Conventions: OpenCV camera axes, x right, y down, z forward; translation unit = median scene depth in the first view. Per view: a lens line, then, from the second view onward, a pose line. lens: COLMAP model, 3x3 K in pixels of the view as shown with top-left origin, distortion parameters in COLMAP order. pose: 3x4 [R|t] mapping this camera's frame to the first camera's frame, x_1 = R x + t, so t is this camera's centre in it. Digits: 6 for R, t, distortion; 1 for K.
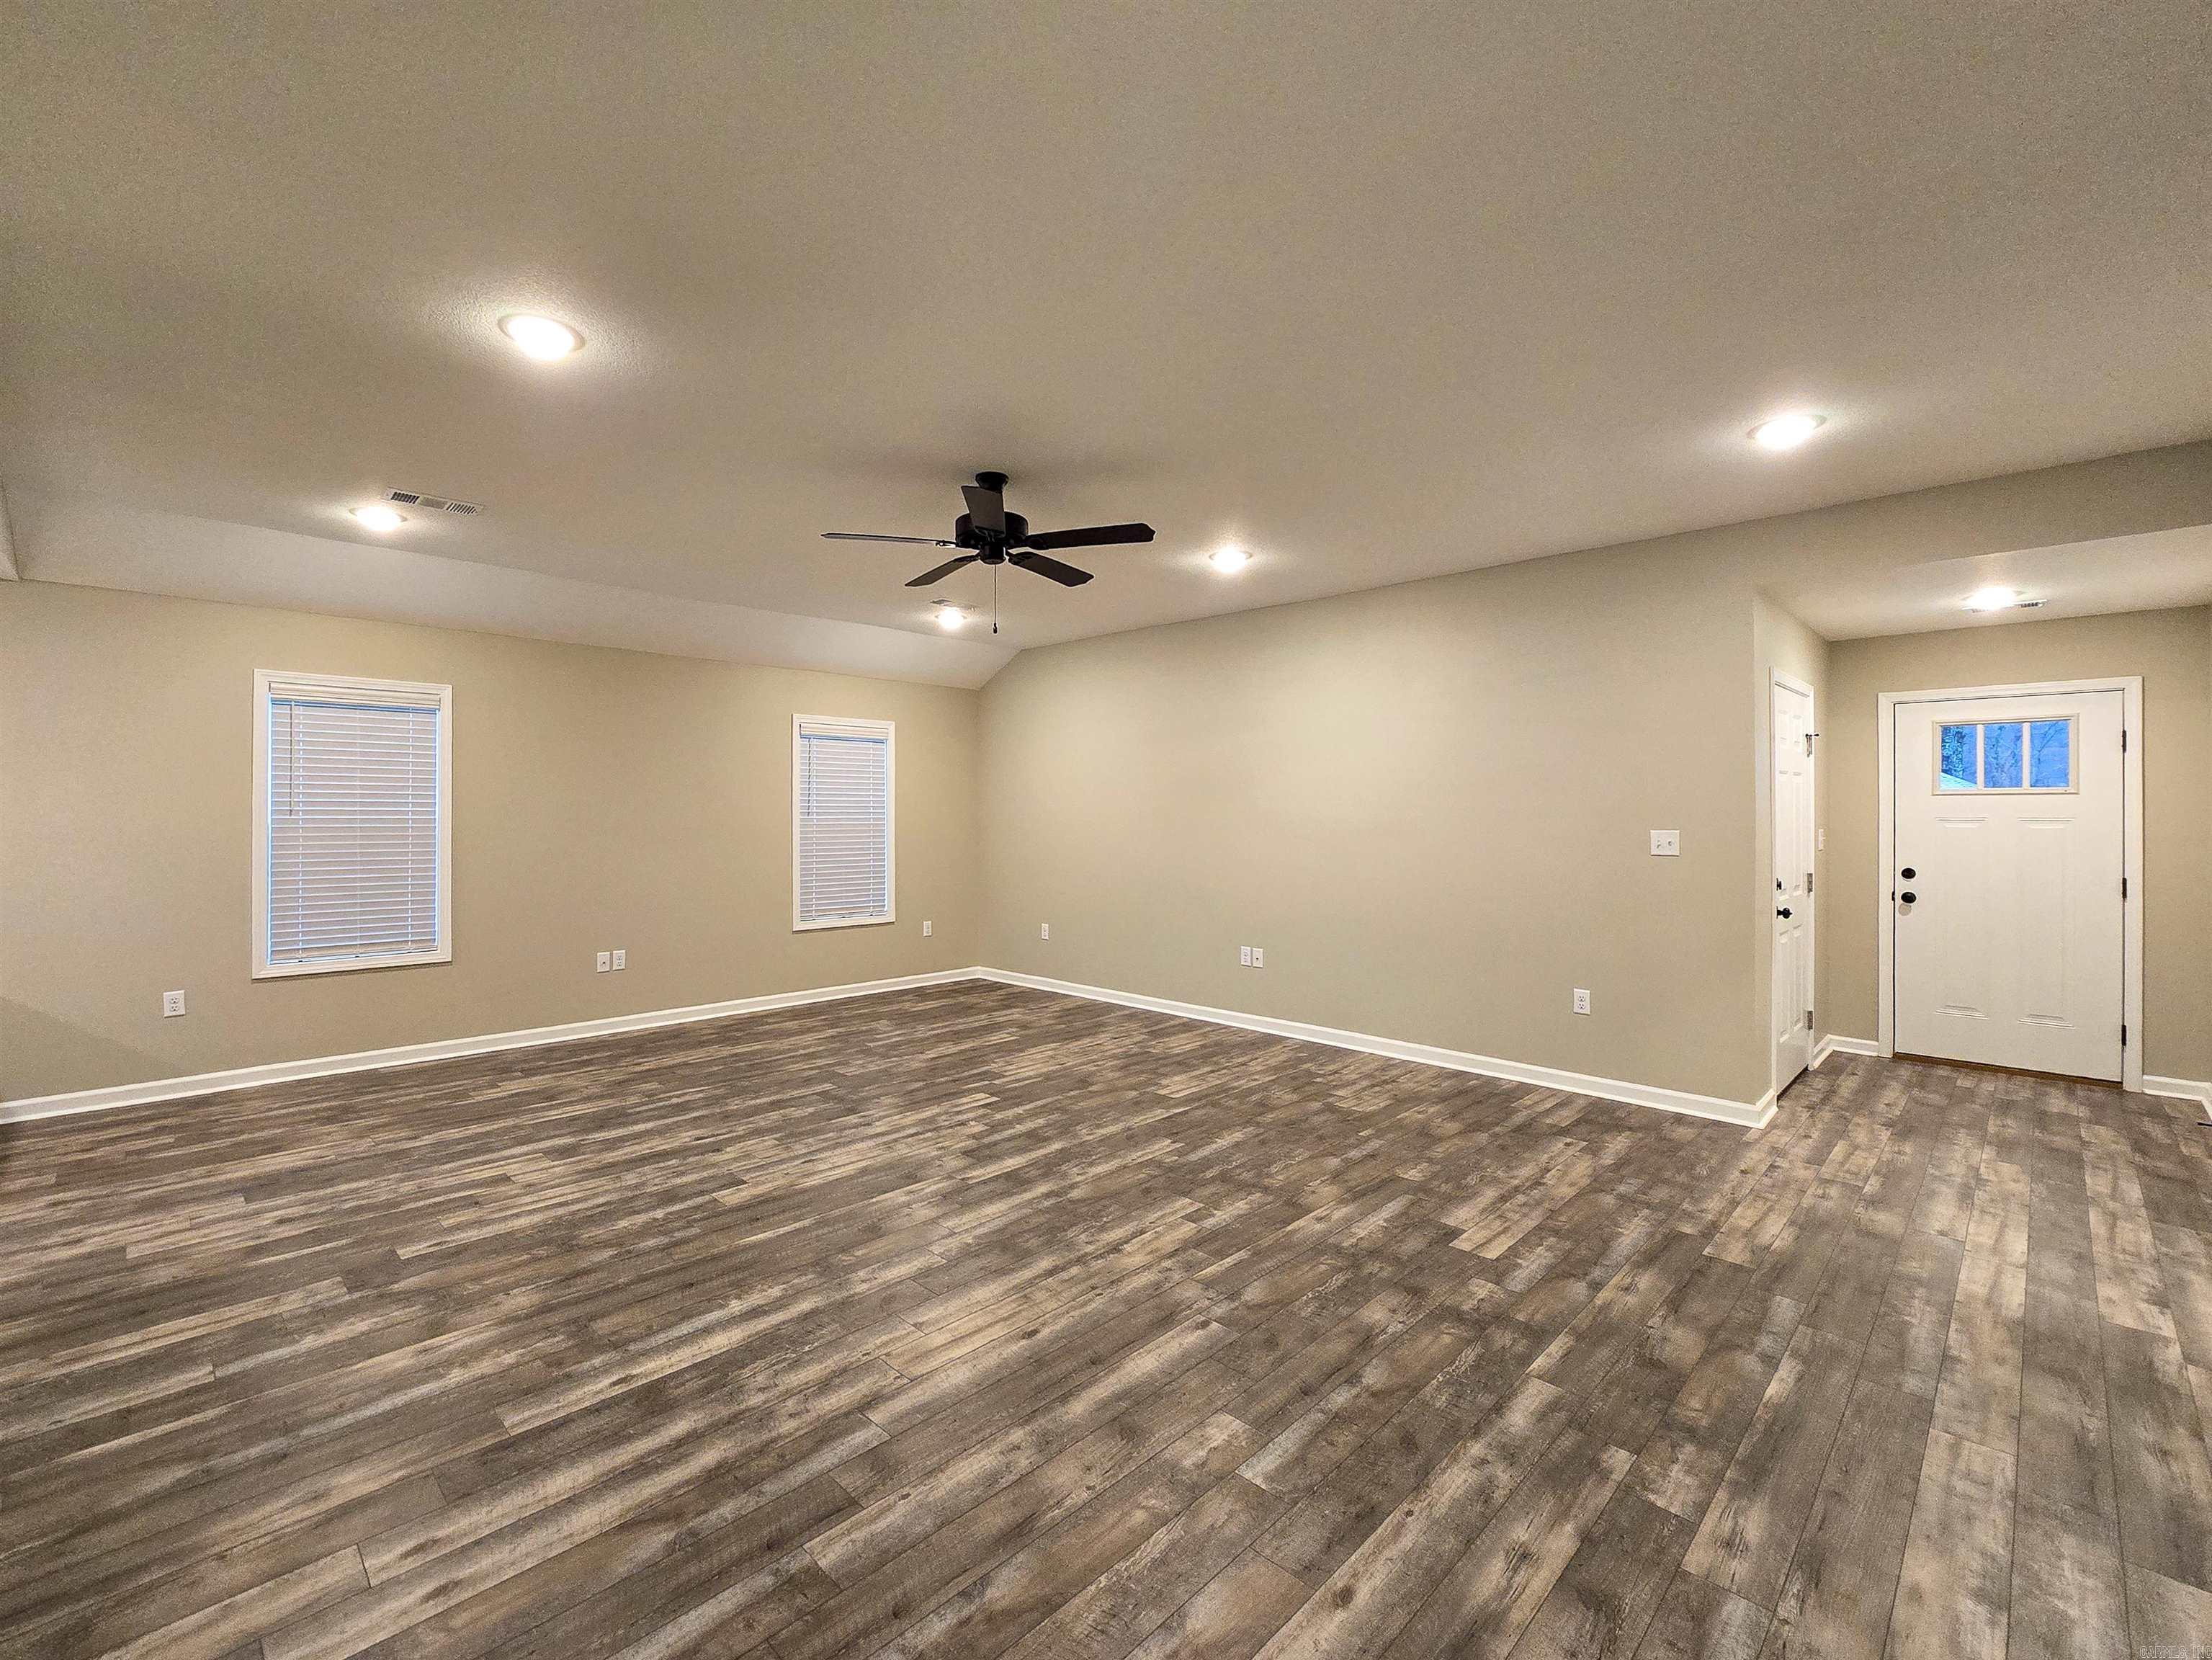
lens RADIAL K [[968.6, 0, 1063.0], [0, 968.6, 790.4], [0, 0, 1]] dist [0.001271, -0.002313]
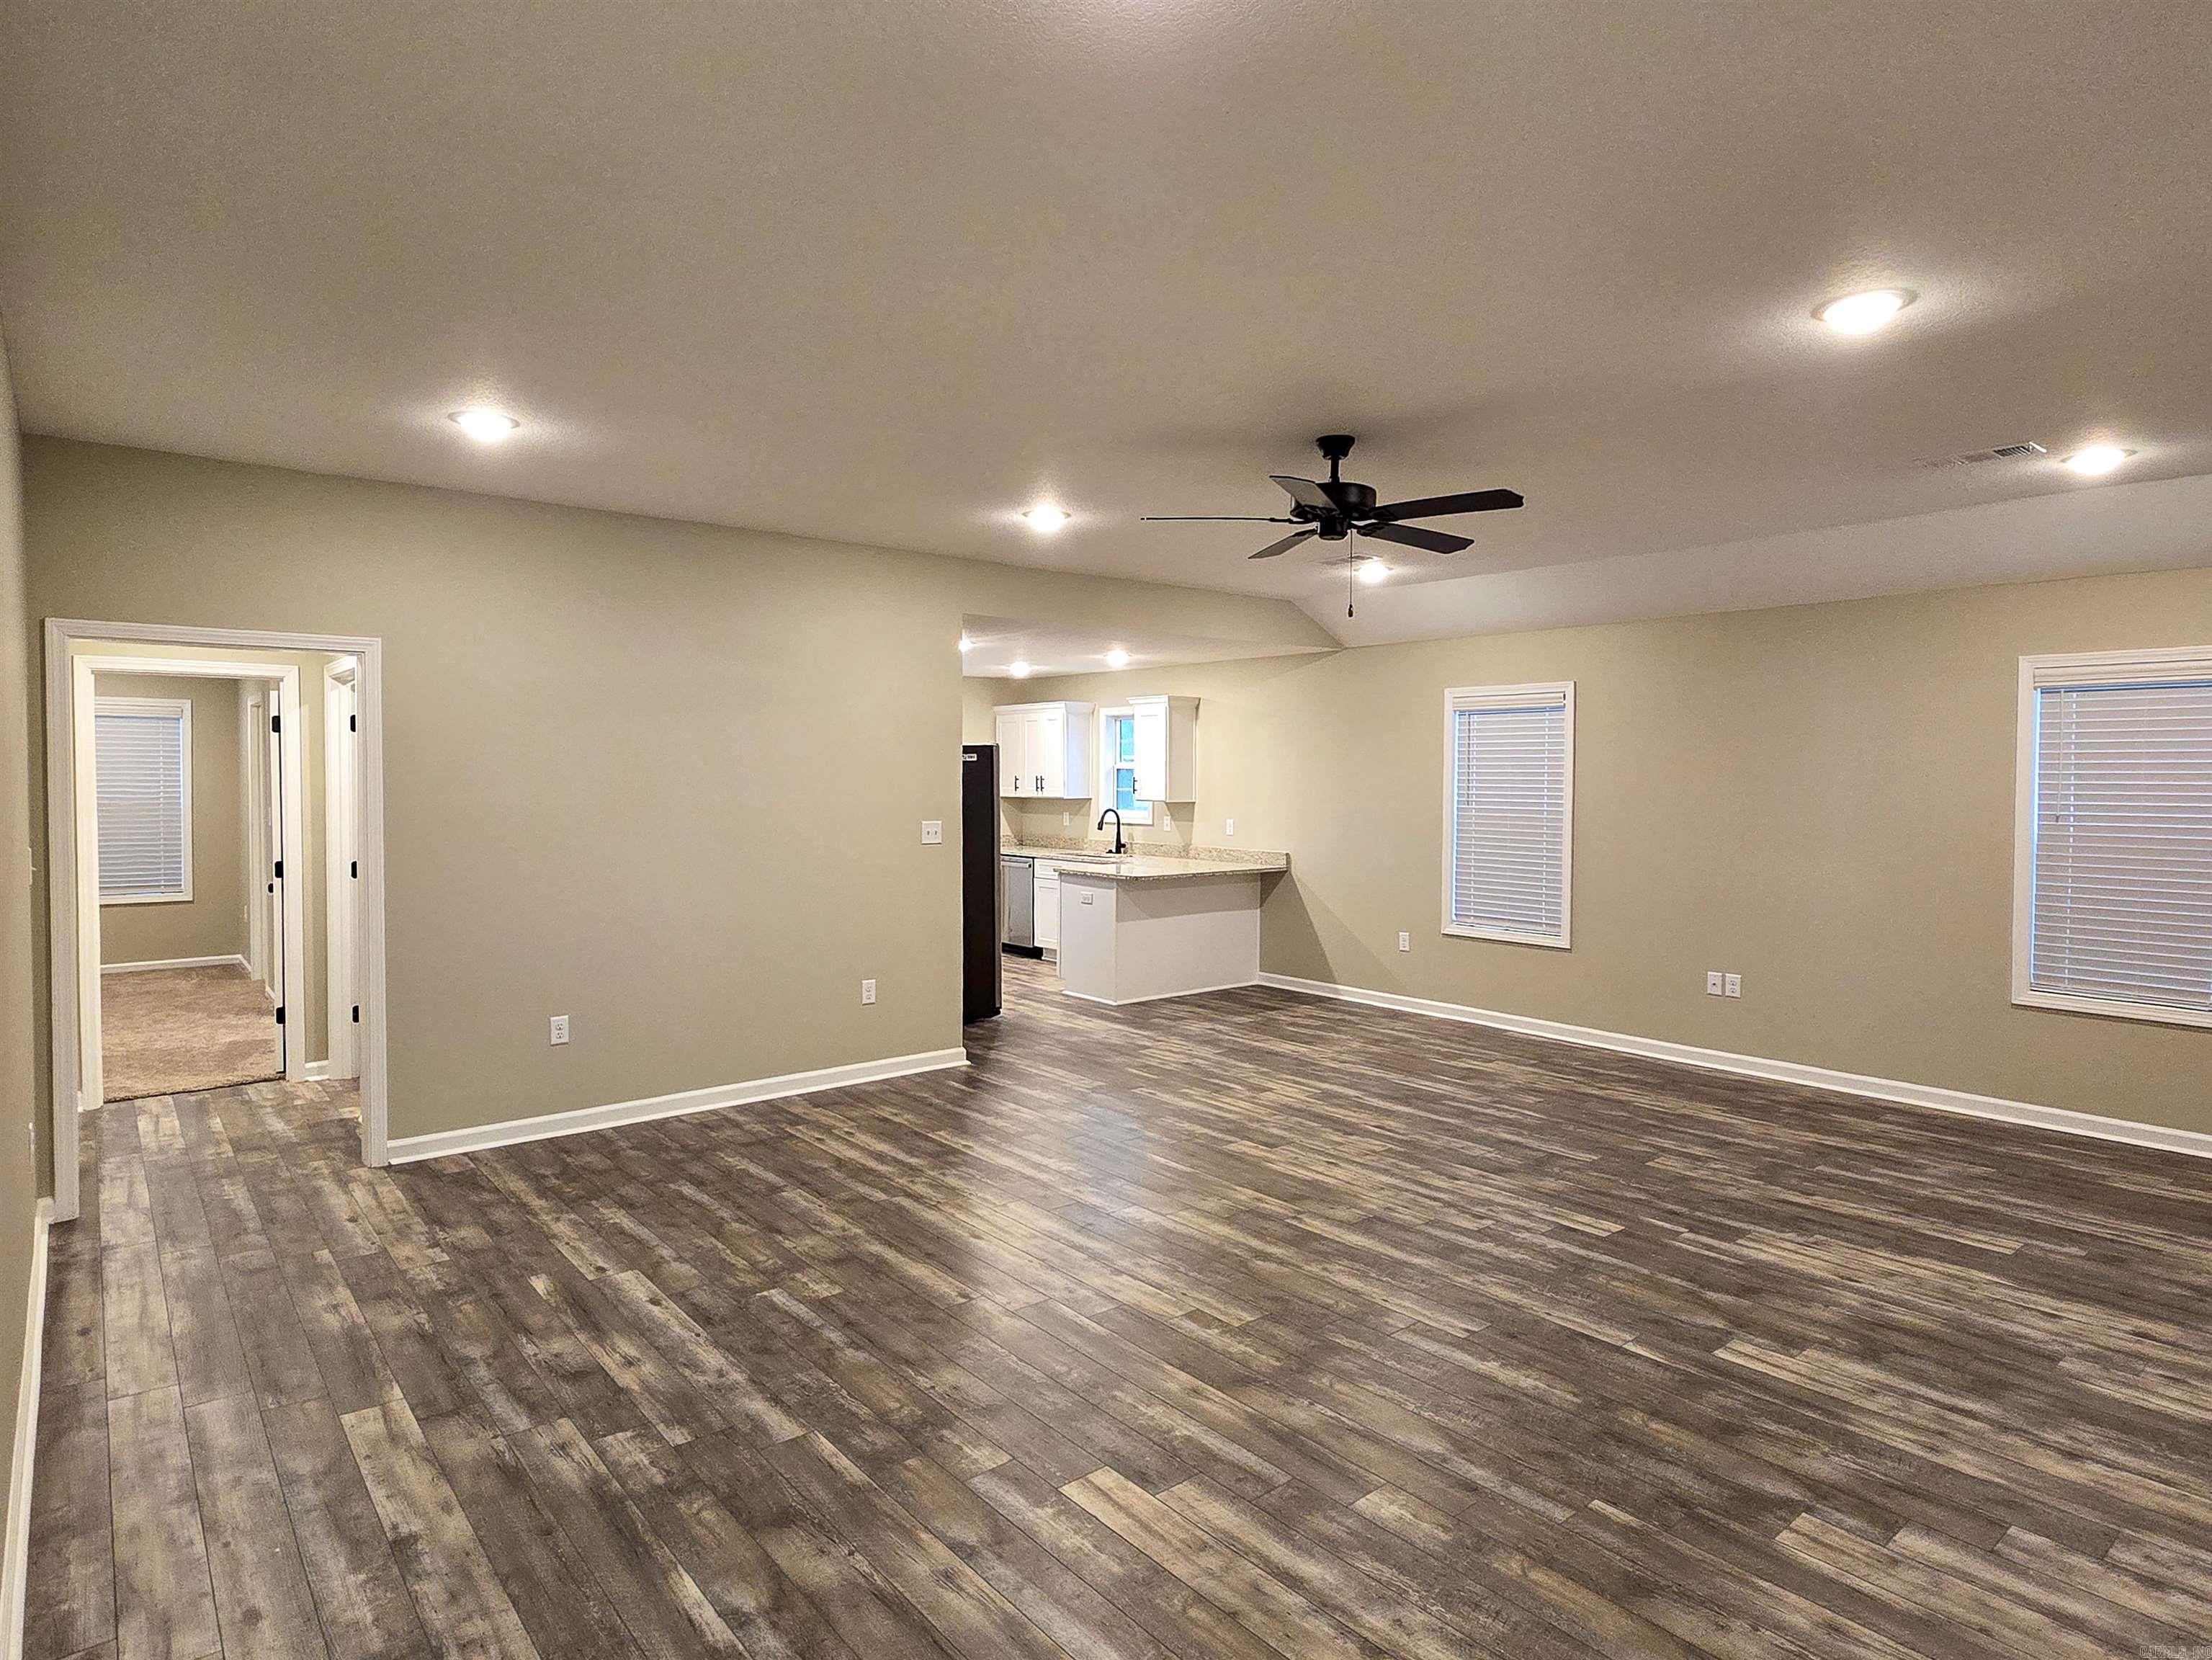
lens RADIAL K [[1223.5, 0, 1079.1], [0, 1223.5, 800.5], [0, 0, 1]] dist [0.006070, -0.003362]
pose [[-0.091162, 0.020417, -0.995627, 1.160530], [0.020040, 0.999625, 0.018664, -0.028164], [0.995634, -0.018251, -0.091537, 0.973200]]
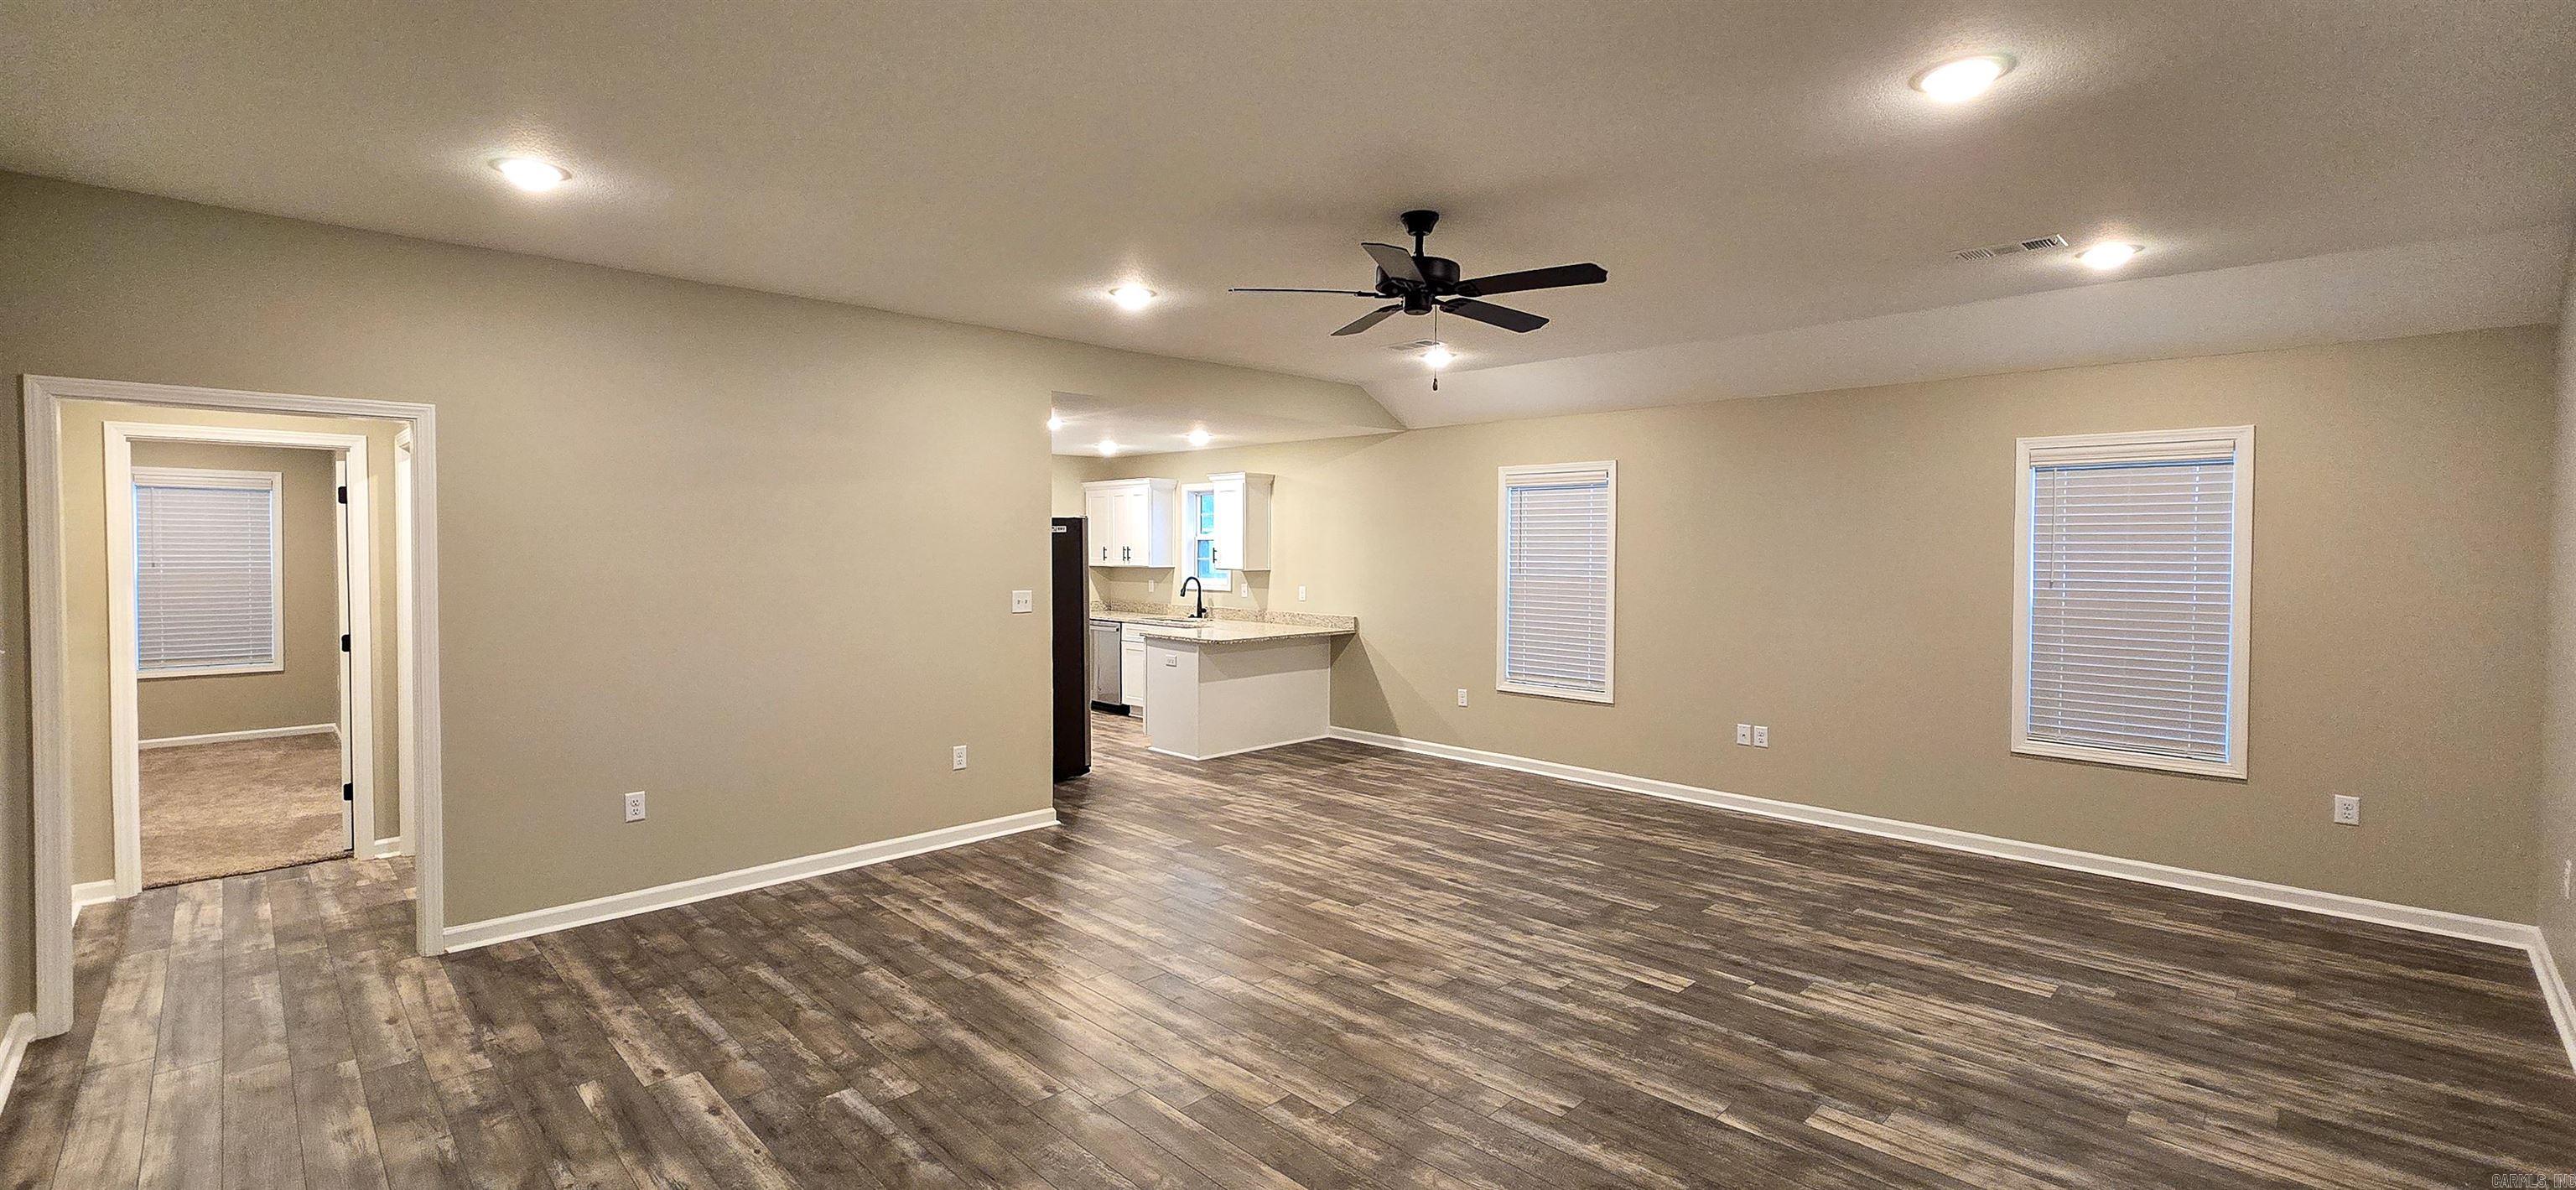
lens RADIAL K [[1062.3, 0, 1251.6], [0, 1062.3, 562.6], [0, 0, 1]] dist [0.001528, -0.001643]
pose [[-0.005753, 0.016004, -0.999855, 0.995986], [0.021131, 0.999651, 0.015880, -0.029568], [0.999760, -0.021036, -0.006089, 0.951668]]
